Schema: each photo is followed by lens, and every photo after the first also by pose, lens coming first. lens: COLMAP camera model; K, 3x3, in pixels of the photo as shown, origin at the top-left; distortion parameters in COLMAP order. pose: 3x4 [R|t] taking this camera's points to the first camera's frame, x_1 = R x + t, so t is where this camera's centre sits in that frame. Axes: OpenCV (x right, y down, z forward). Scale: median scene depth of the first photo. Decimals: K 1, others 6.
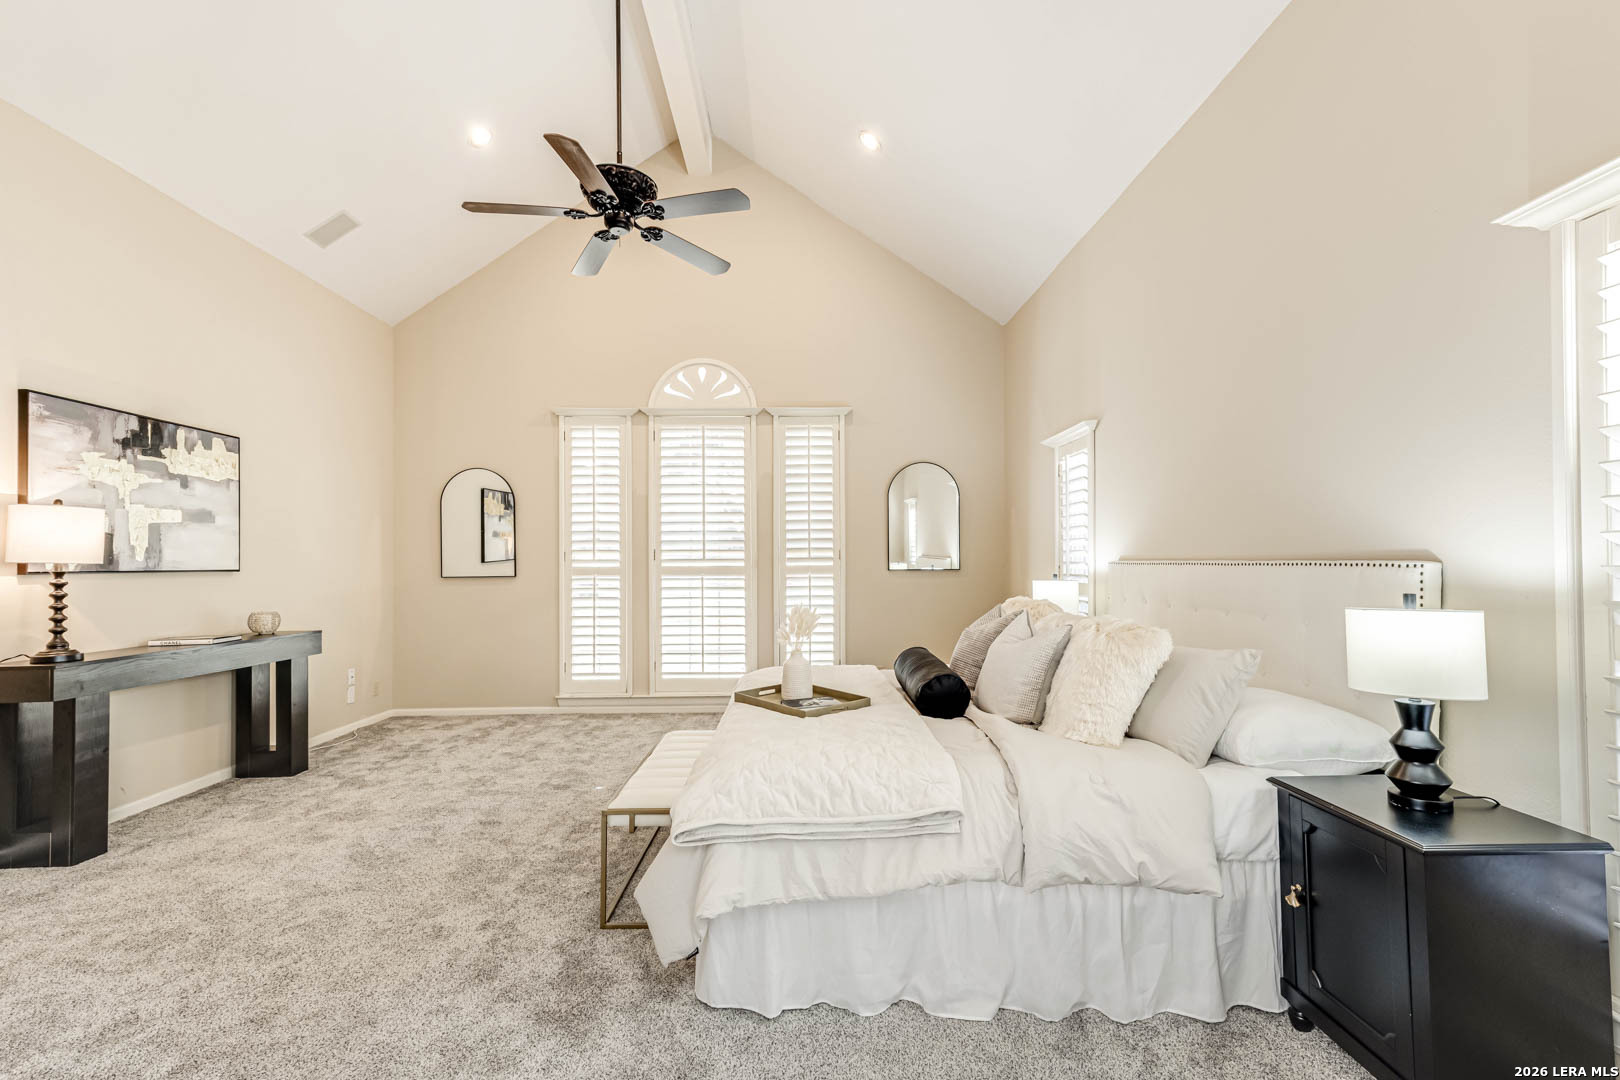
lens RADIAL K [[726.1, 0, 808.8], [0, 726.1, 540.4], [0, 0, 1]] dist [0.019592, -0.000511]
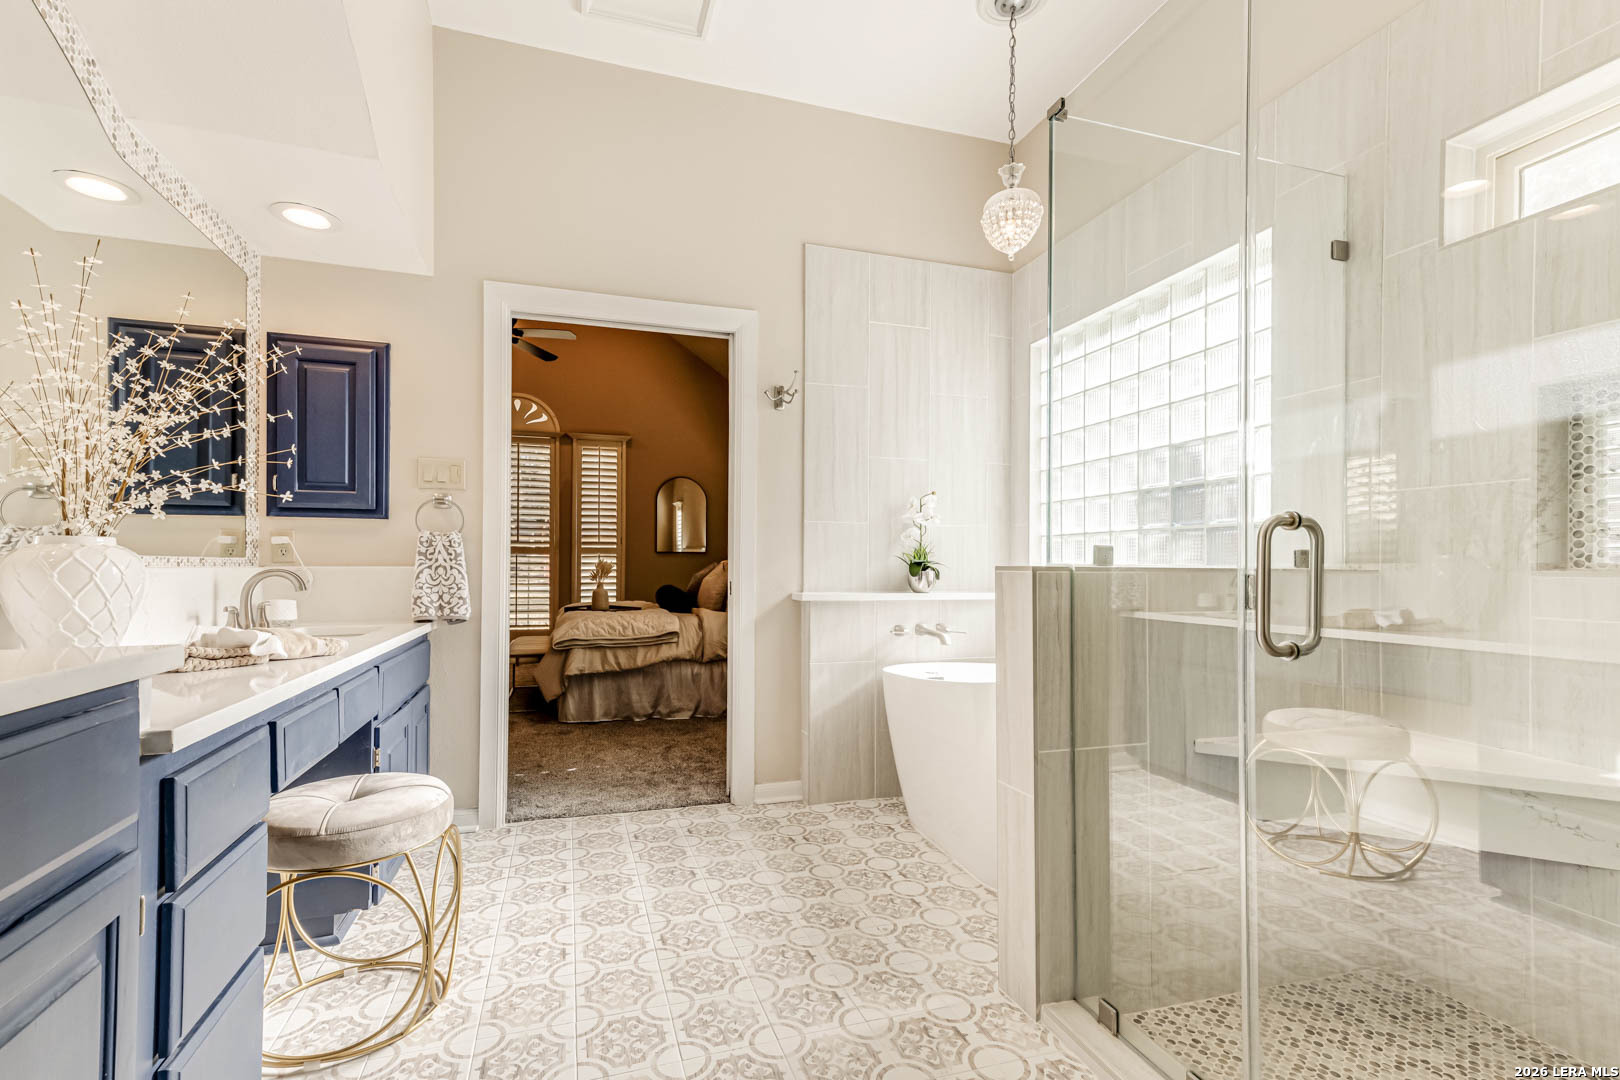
lens RADIAL K [[726.1, 0, 808.2], [0, 726.1, 556.4], [0, 0, 1]] dist [0.019592, -0.000511]
pose [[0.953862, 0.013269, 0.299953, -0.050085], [-0.018334, 0.999733, 0.014076, 0.034695], [-0.299686, -0.018926, 0.953850, -0.663532]]
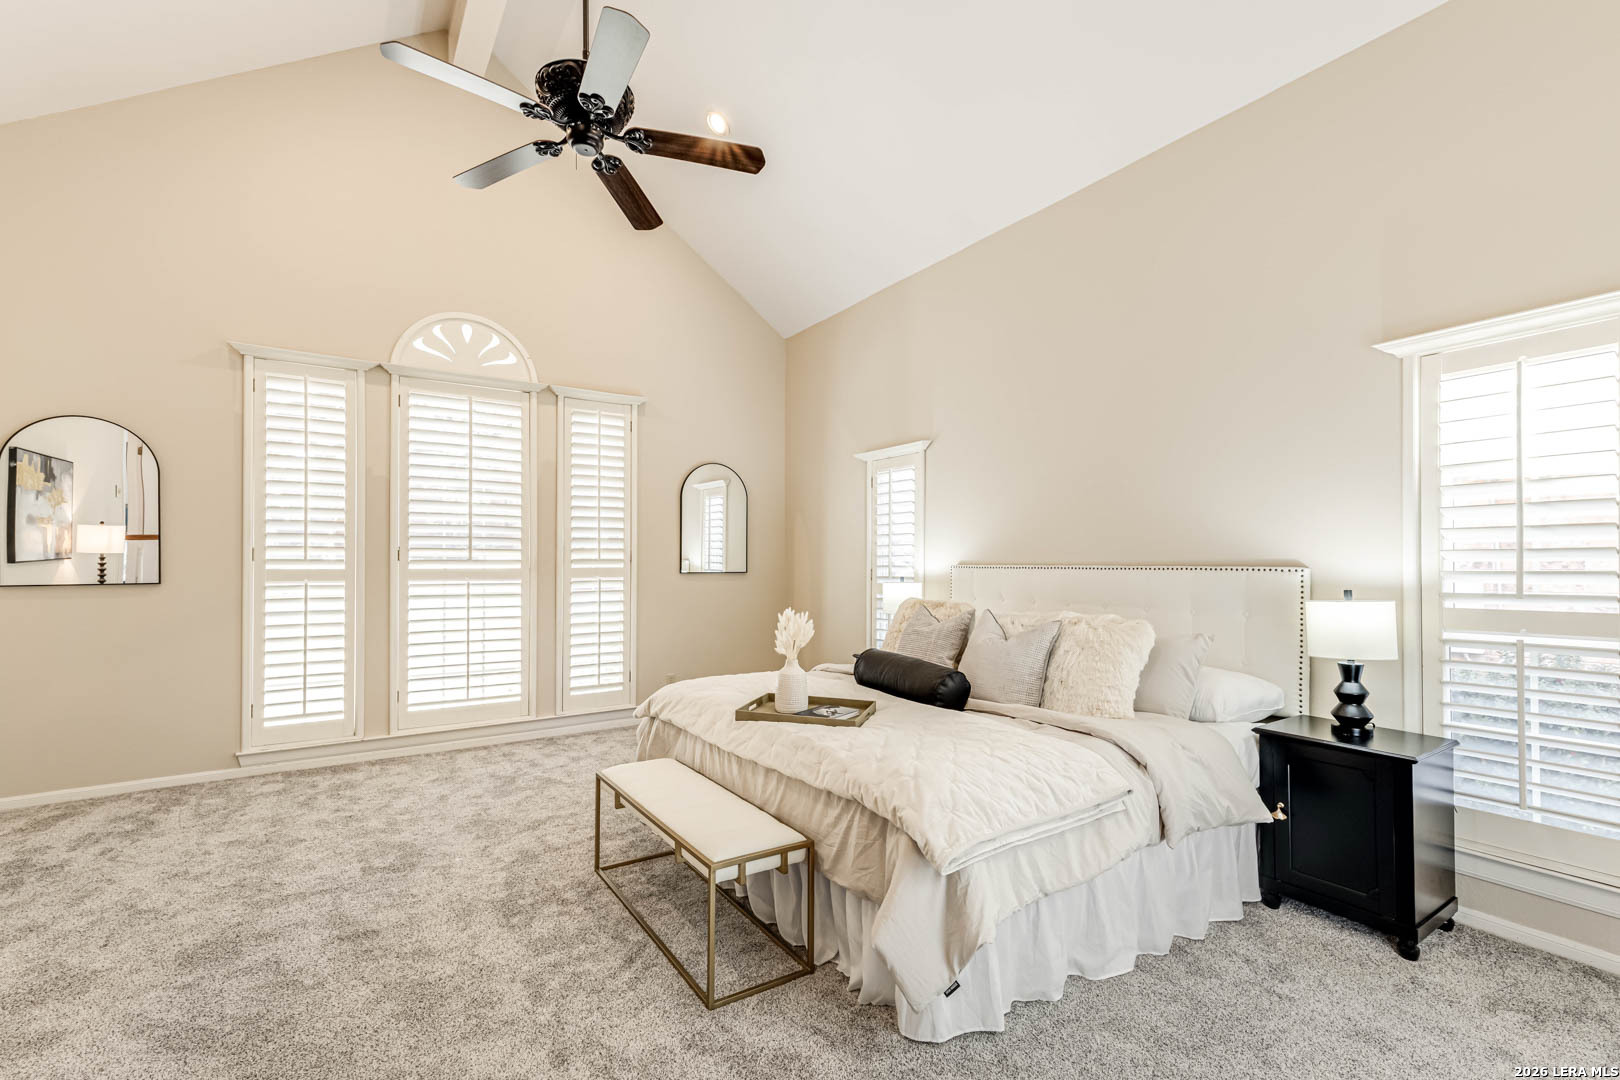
lens RADIAL K [[726.1, 0, 814.1], [0, 726.1, 547.2], [0, 0, 1]] dist [0.019592, -0.000511]
pose [[0.843580, 0.017824, 0.536708, -0.372148], [-0.021220, 0.999775, 0.000150, 0.004216], [-0.536584, -0.011516, 0.843768, 0.144566]]
